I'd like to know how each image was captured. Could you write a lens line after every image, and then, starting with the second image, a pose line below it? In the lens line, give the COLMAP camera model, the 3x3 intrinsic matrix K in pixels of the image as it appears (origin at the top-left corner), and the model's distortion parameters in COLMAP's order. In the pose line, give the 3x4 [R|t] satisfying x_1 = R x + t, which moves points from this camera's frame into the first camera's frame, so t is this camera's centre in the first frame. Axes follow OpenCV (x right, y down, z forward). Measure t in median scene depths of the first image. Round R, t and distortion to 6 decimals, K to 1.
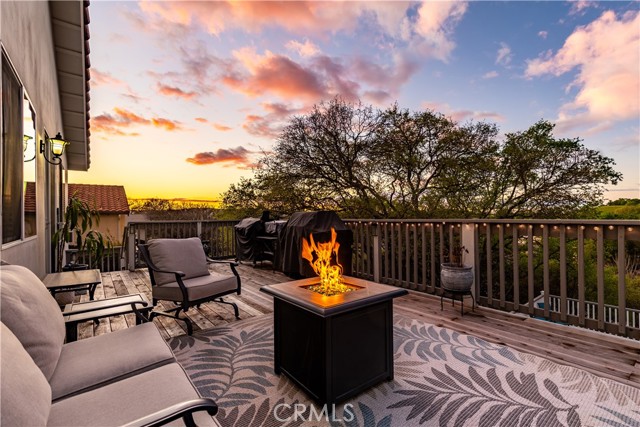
lens RADIAL K [[292.1, 0, 317.7], [0, 292.1, 213.3], [0, 0, 1]] dist [0.004775, 0.000928]
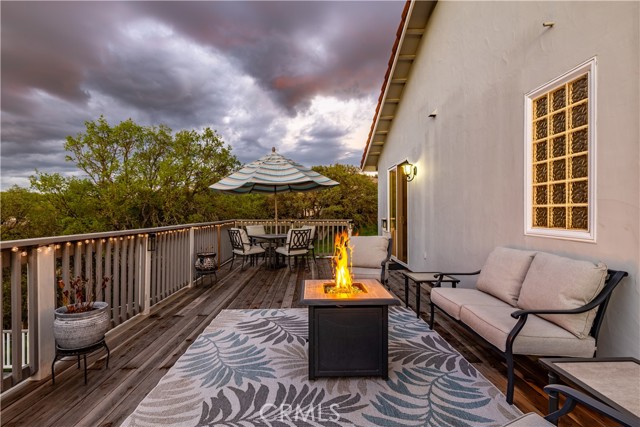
lens RADIAL K [[324.8, 0, 318.2], [0, 324.8, 212.2], [0, 0, 1]] dist [-0.001413, -0.000278]
pose [[-0.811493, 0.013185, 0.584213, -0.607671], [0.007142, 0.999895, -0.012645, -0.037777], [-0.584318, -0.006089, -0.811502, 2.020001]]
